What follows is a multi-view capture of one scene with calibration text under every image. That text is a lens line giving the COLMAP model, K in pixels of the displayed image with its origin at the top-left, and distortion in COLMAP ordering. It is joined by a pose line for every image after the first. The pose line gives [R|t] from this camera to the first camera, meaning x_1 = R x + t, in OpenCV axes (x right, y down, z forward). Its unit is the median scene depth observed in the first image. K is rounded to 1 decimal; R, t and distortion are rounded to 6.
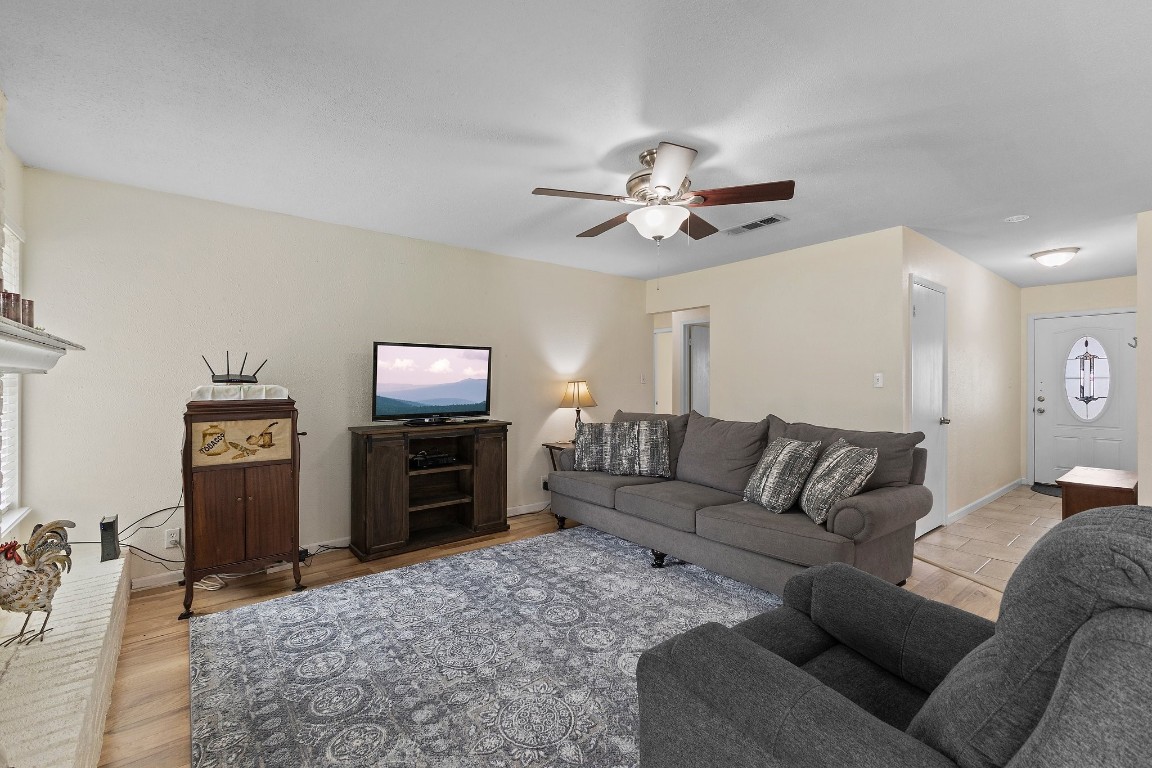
lens RADIAL K [[498.2, 0, 575.7], [0, 498.2, 380.9], [0, 0, 1]] dist [0.004582, 0.002450]
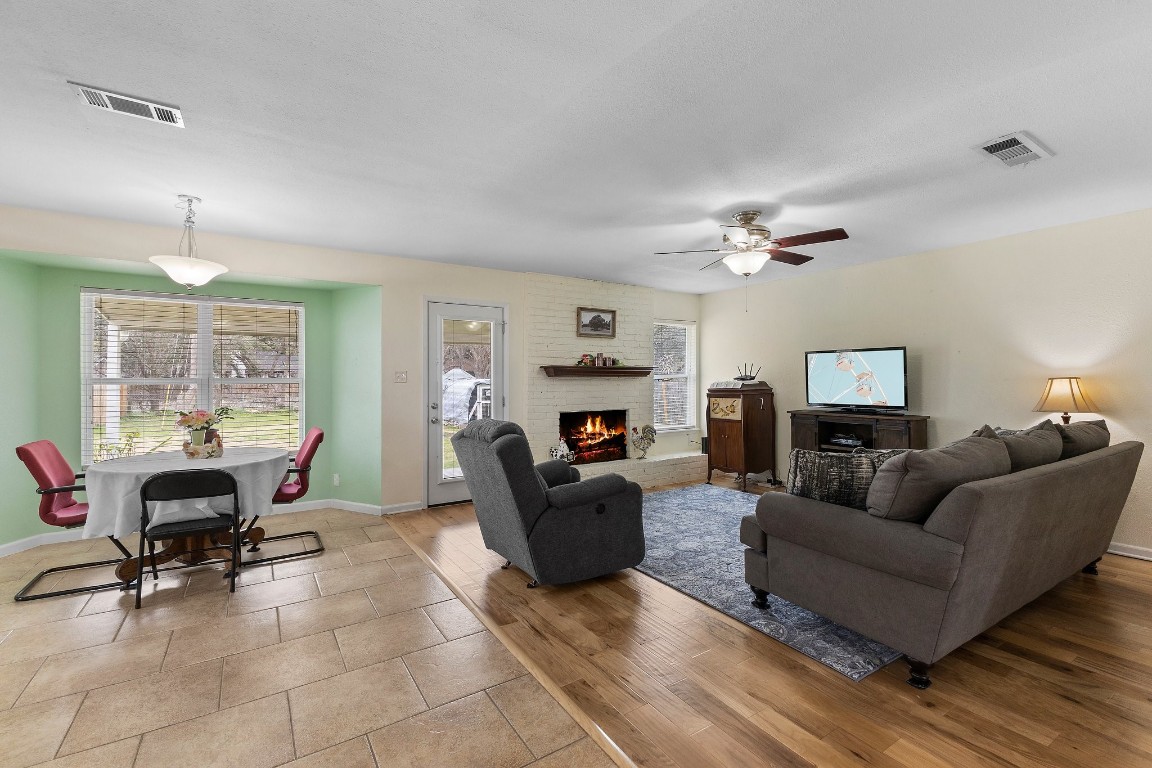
lens RADIAL K [[498.2, 0, 579.1], [0, 498.2, 376.3], [0, 0, 1]] dist [0.004582, 0.002450]
pose [[-0.096738, -0.006515, -0.995289, 1.380107], [-0.000169, 0.999979, -0.006530, 0.003486], [0.995310, -0.000463, -0.096737, 0.590043]]
